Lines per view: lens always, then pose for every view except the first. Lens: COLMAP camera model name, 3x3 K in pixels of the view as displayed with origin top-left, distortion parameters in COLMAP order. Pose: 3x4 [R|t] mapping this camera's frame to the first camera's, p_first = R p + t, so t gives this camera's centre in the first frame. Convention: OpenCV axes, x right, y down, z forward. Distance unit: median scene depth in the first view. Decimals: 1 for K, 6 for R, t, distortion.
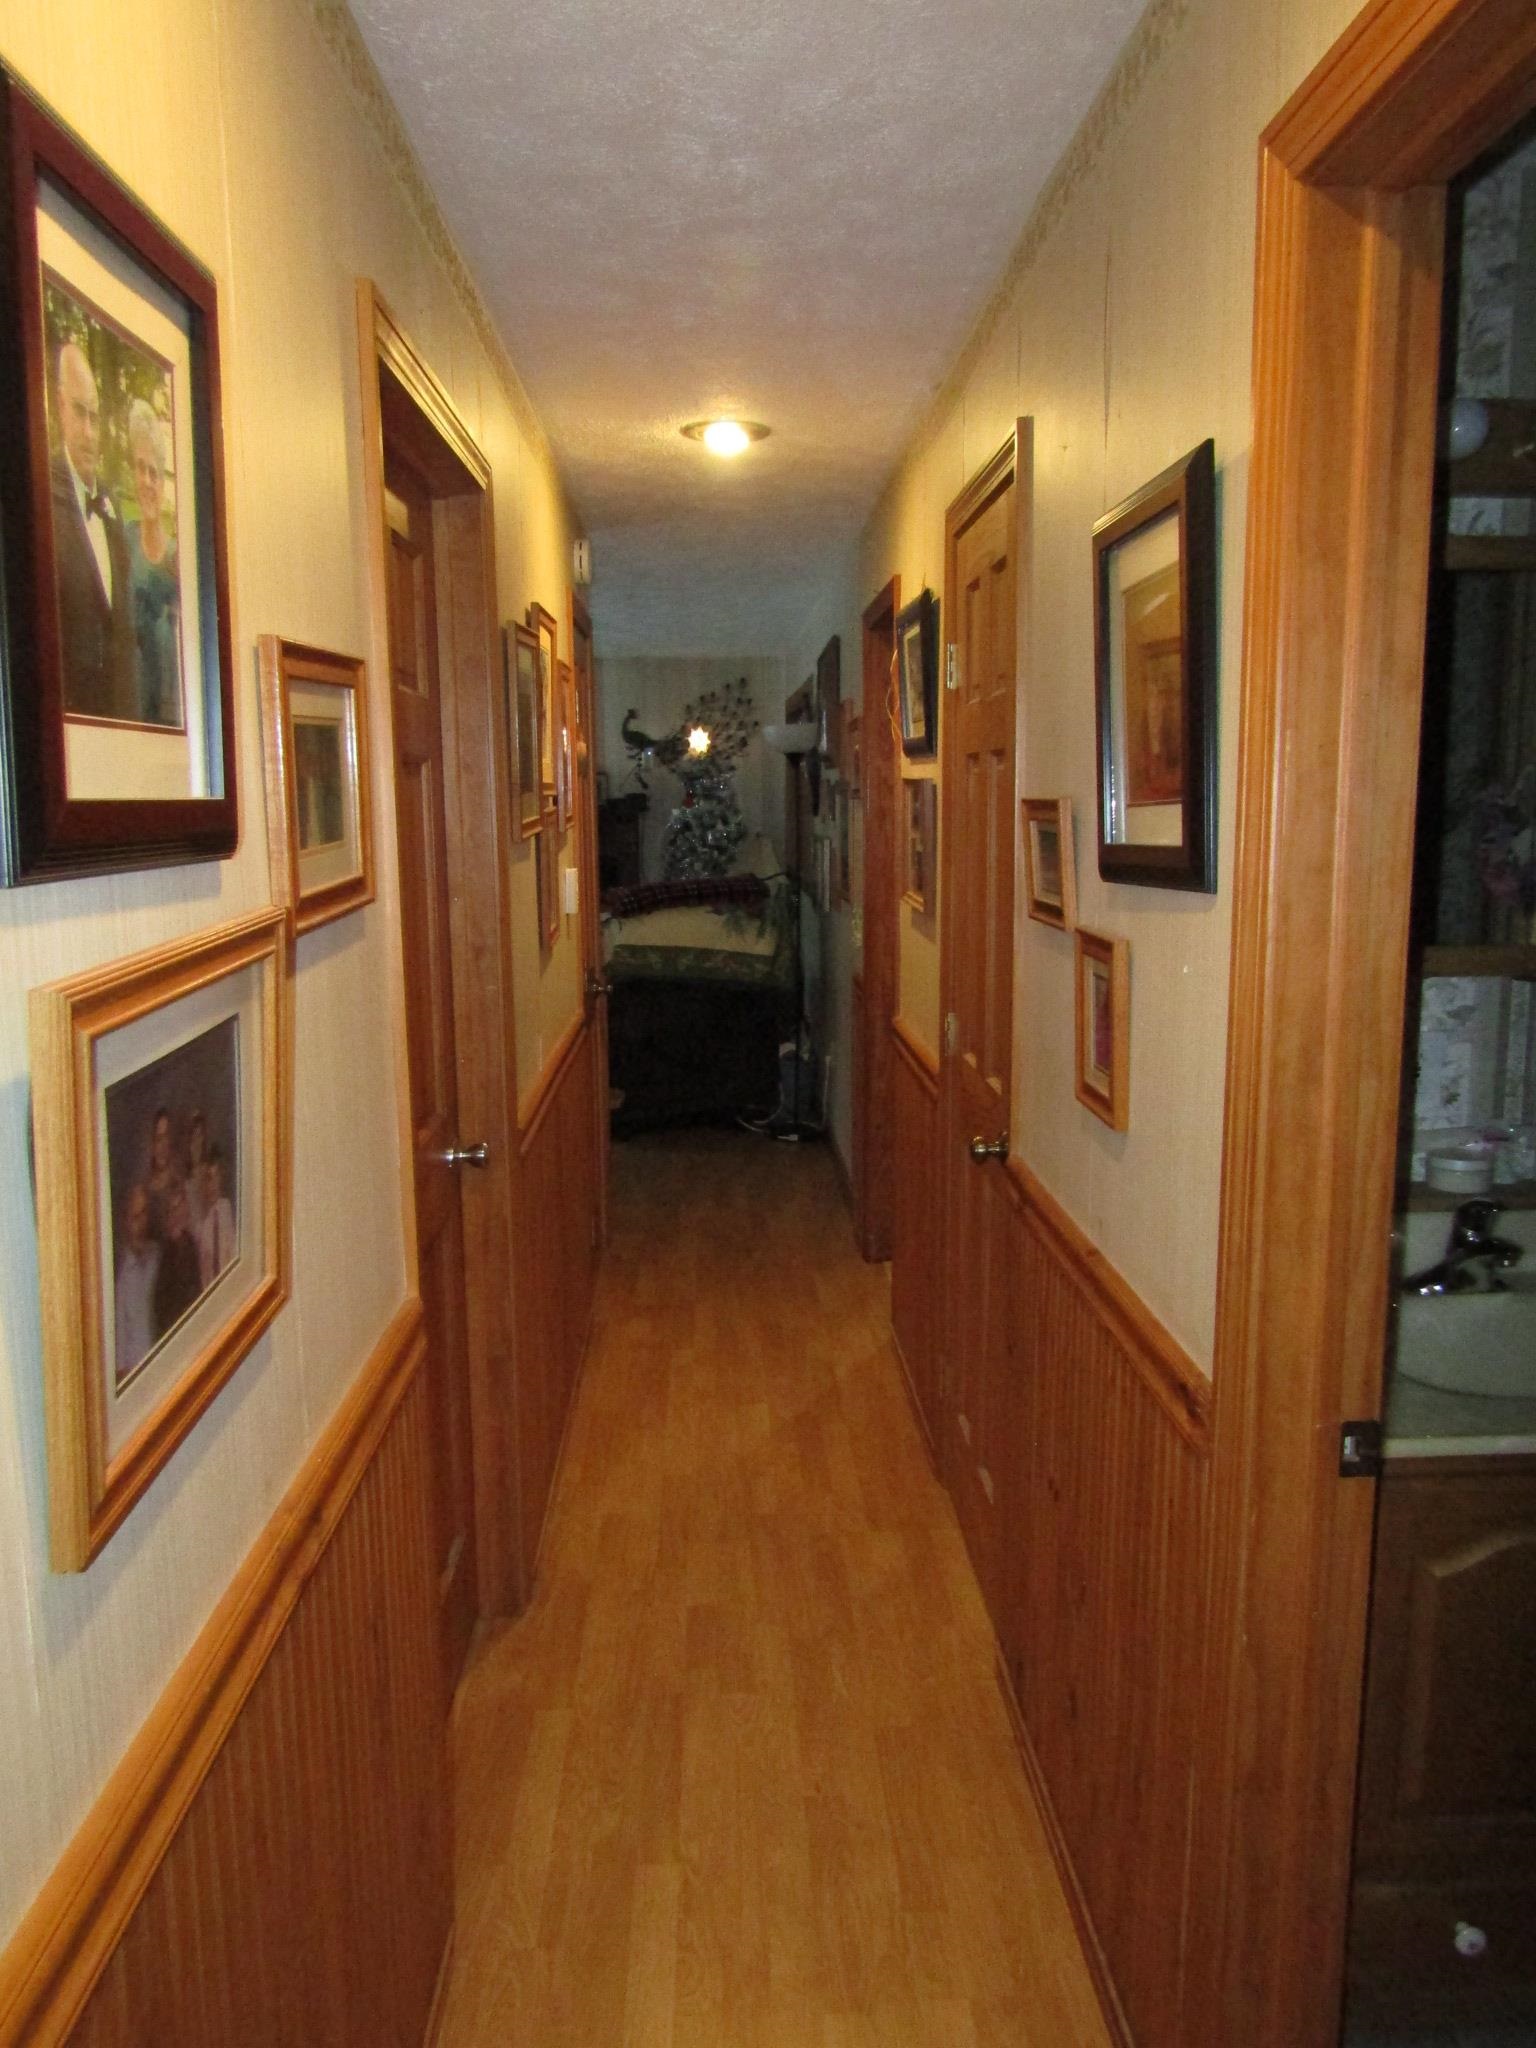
lens RADIAL K [[1451.4, 0, 765.9], [0, 1451.4, 1015.2], [0, 0, 1]] dist [-0.014192, 0.005574]
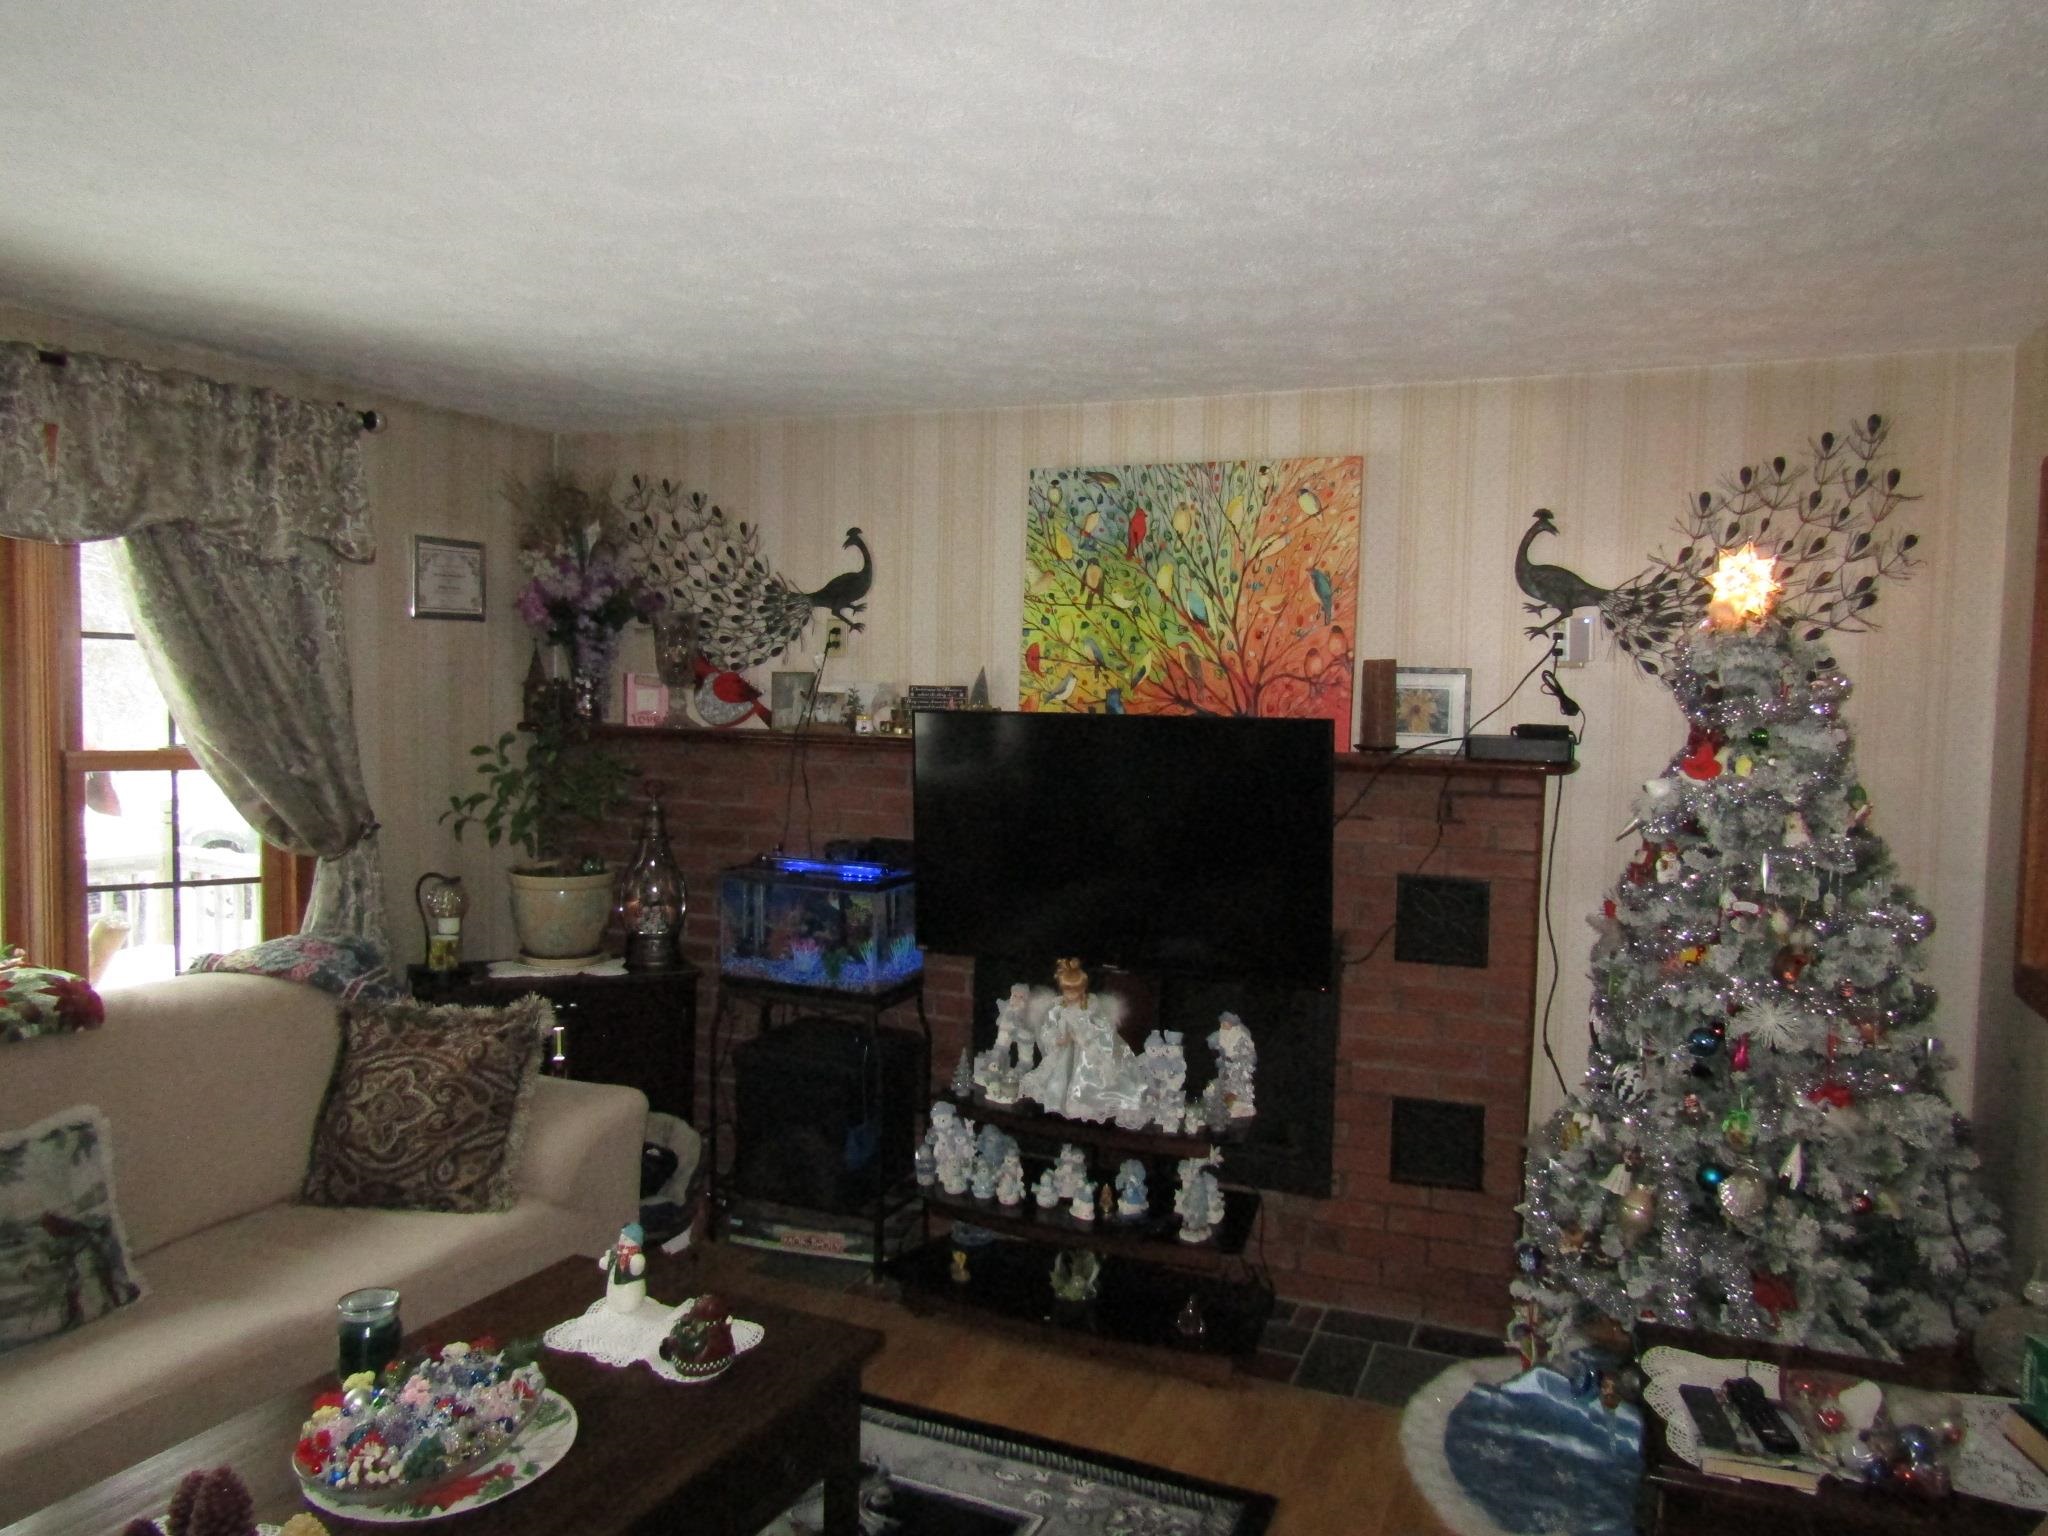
lens RADIAL K [[1451.4, 0, 1022.0], [0, 1451.4, 763.8], [0, 0, 1]] dist [-0.014192, 0.005574]
pose [[0.893983, 0.043349, -0.445999, -0.042044], [-0.083699, 0.993947, -0.071163, -0.104800], [0.440214, 0.100949, 0.892200, 0.604442]]
